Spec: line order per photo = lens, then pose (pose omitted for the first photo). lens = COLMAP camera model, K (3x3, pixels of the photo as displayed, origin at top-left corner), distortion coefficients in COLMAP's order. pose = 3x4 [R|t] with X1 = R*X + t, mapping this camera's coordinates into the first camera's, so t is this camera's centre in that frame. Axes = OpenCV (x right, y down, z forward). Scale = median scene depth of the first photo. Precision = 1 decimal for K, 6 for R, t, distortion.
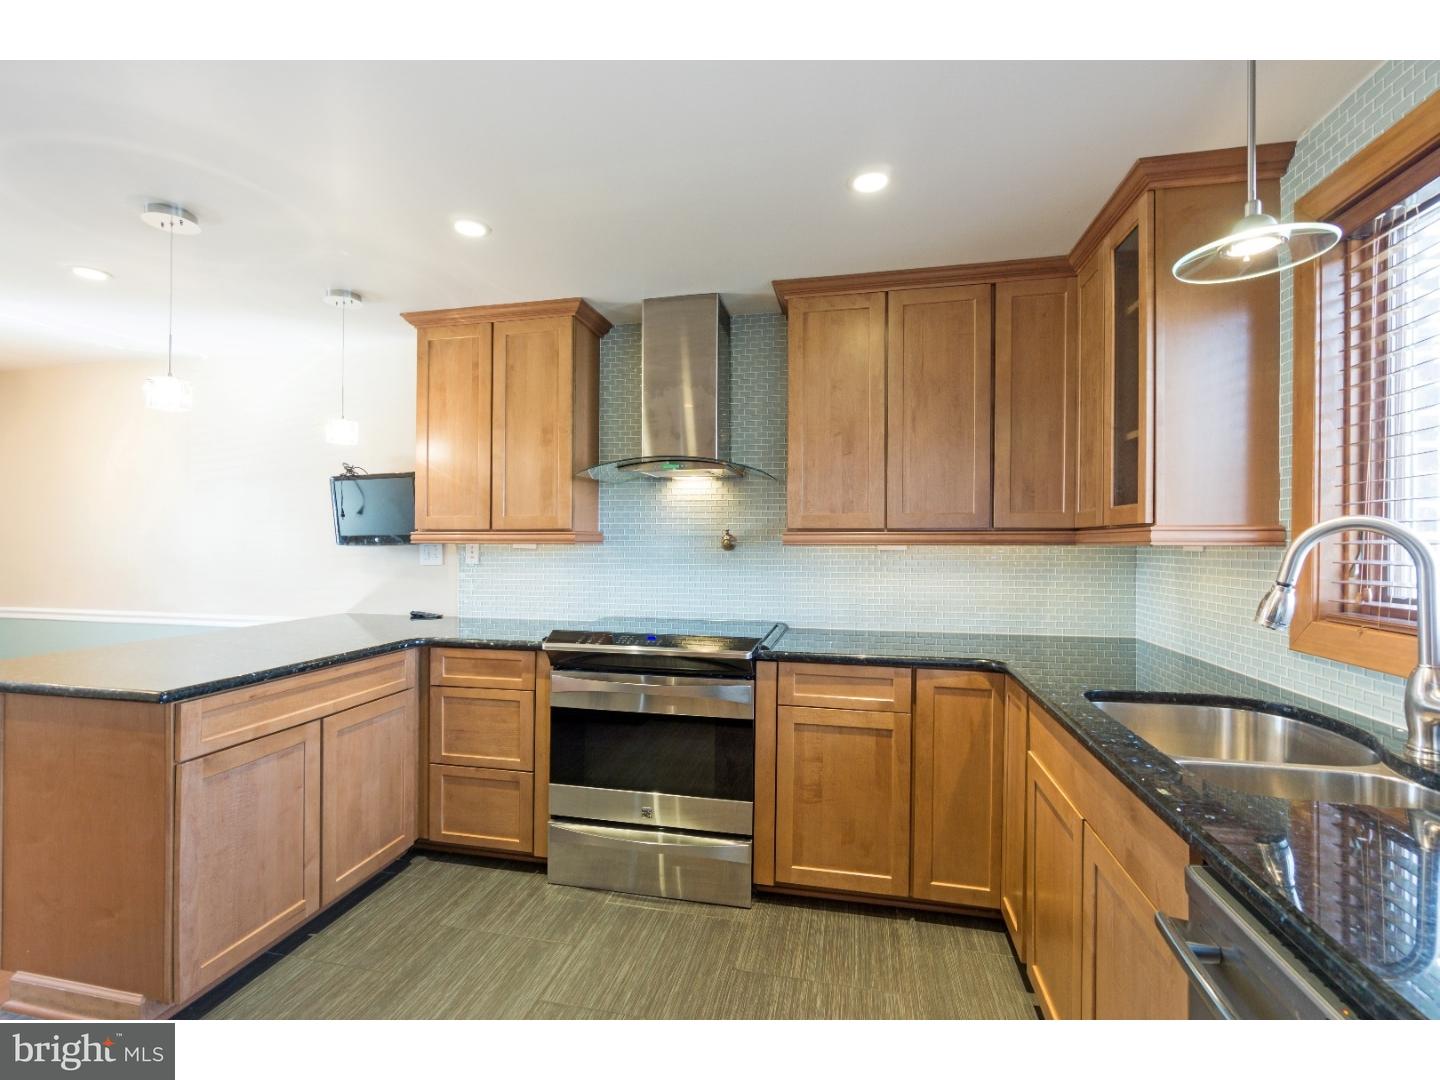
lens RADIAL K [[671.9, 0, 698.1], [0, 671.9, 530.4], [0, 0, 1]] dist [0.001648, 0.000339]
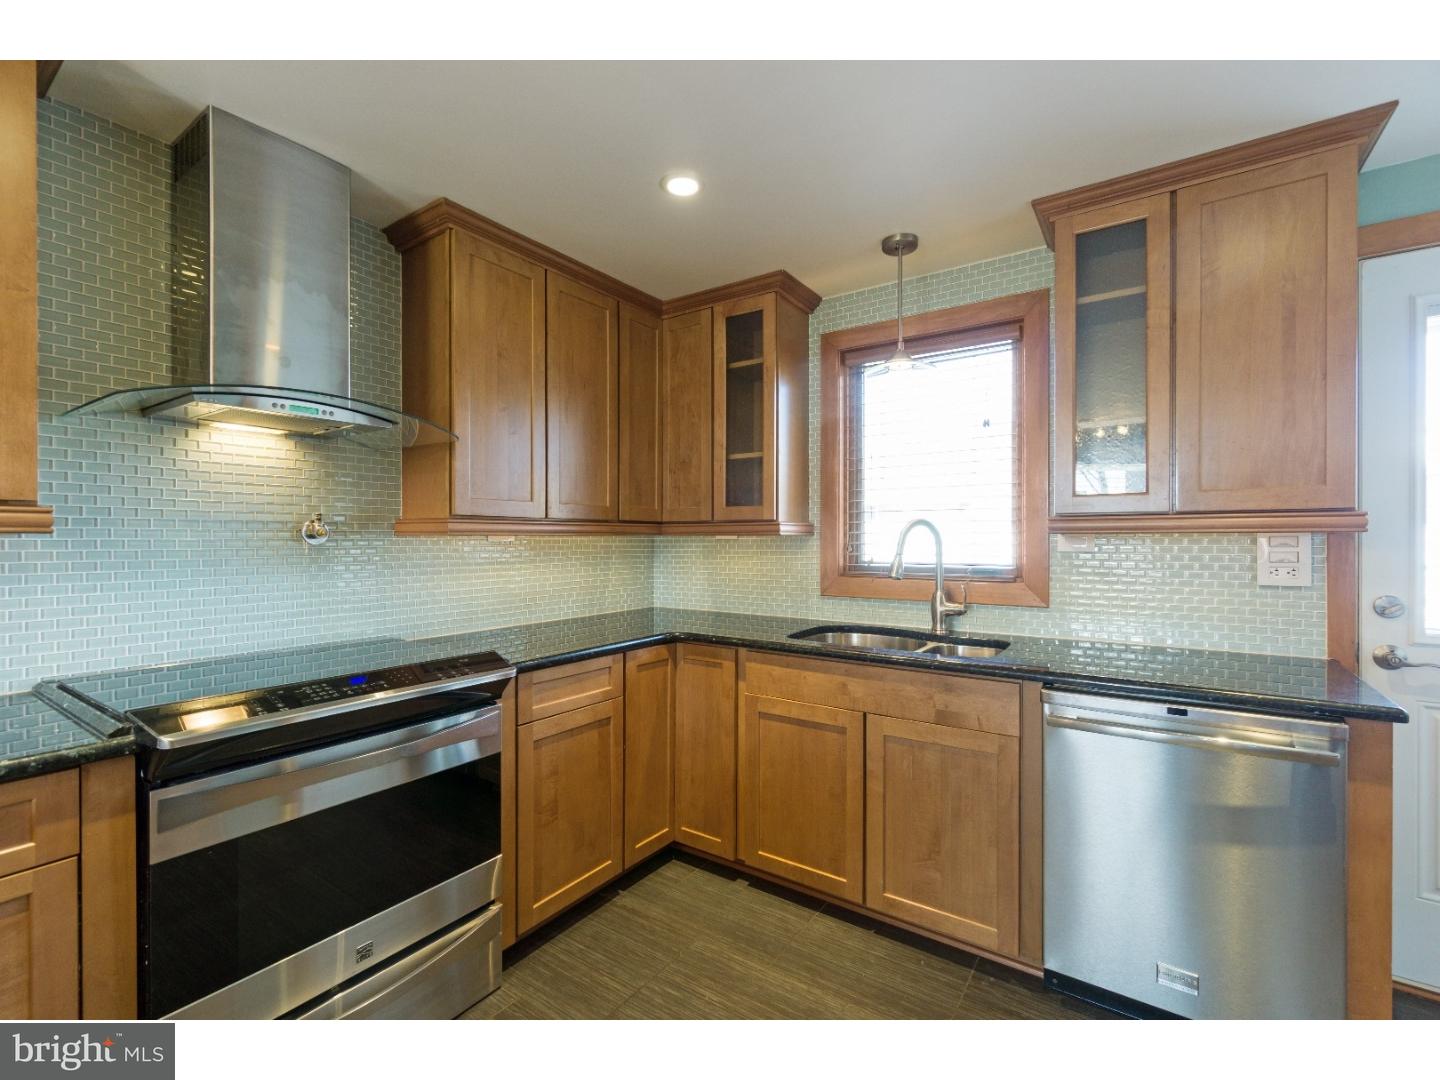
lens RADIAL K [[635.8, 0, 724.4], [0, 635.8, 544.3], [0, 0, 1]] dist [-0.000422, 0.000038]
pose [[0.354932, -0.009943, 0.934839, -0.528172], [-0.014316, 0.999768, 0.016069, 0.017826], [-0.934783, -0.019087, 0.354707, 0.486876]]
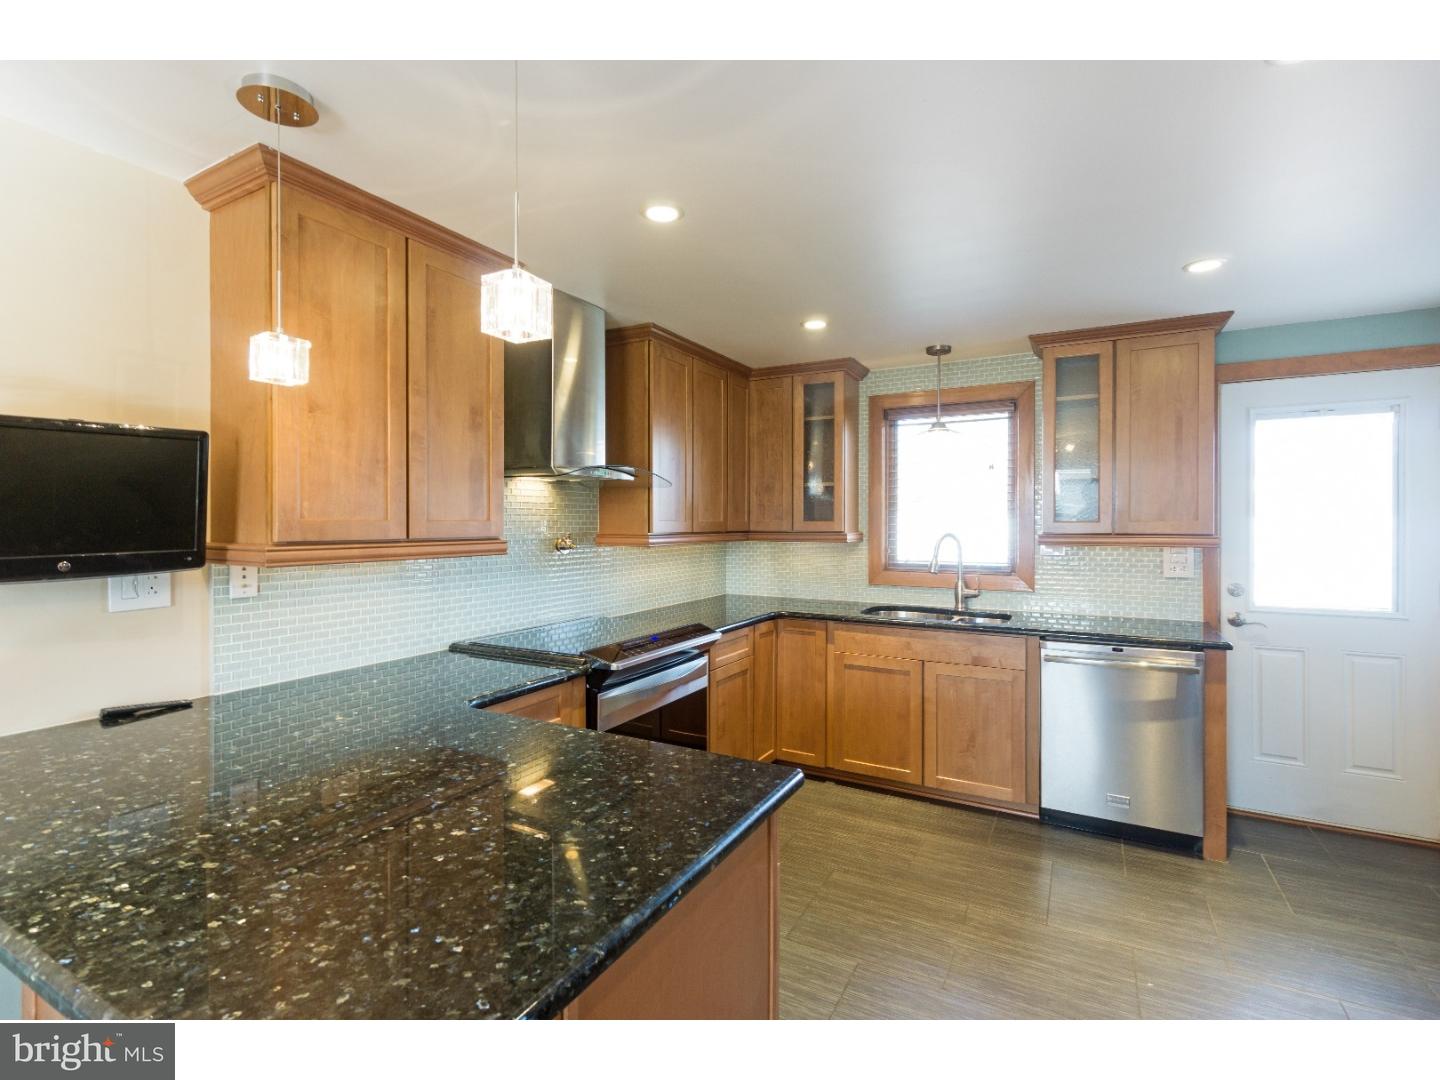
lens RADIAL K [[671.9, 0, 698.1], [0, 671.9, 530.4], [0, 0, 1]] dist [0.001648, 0.000339]
pose [[0.288223, -0.013446, 0.957469, -1.129847], [-0.013202, 0.999751, 0.018013, -0.034308], [-0.957472, -0.017832, 0.287973, 0.659012]]
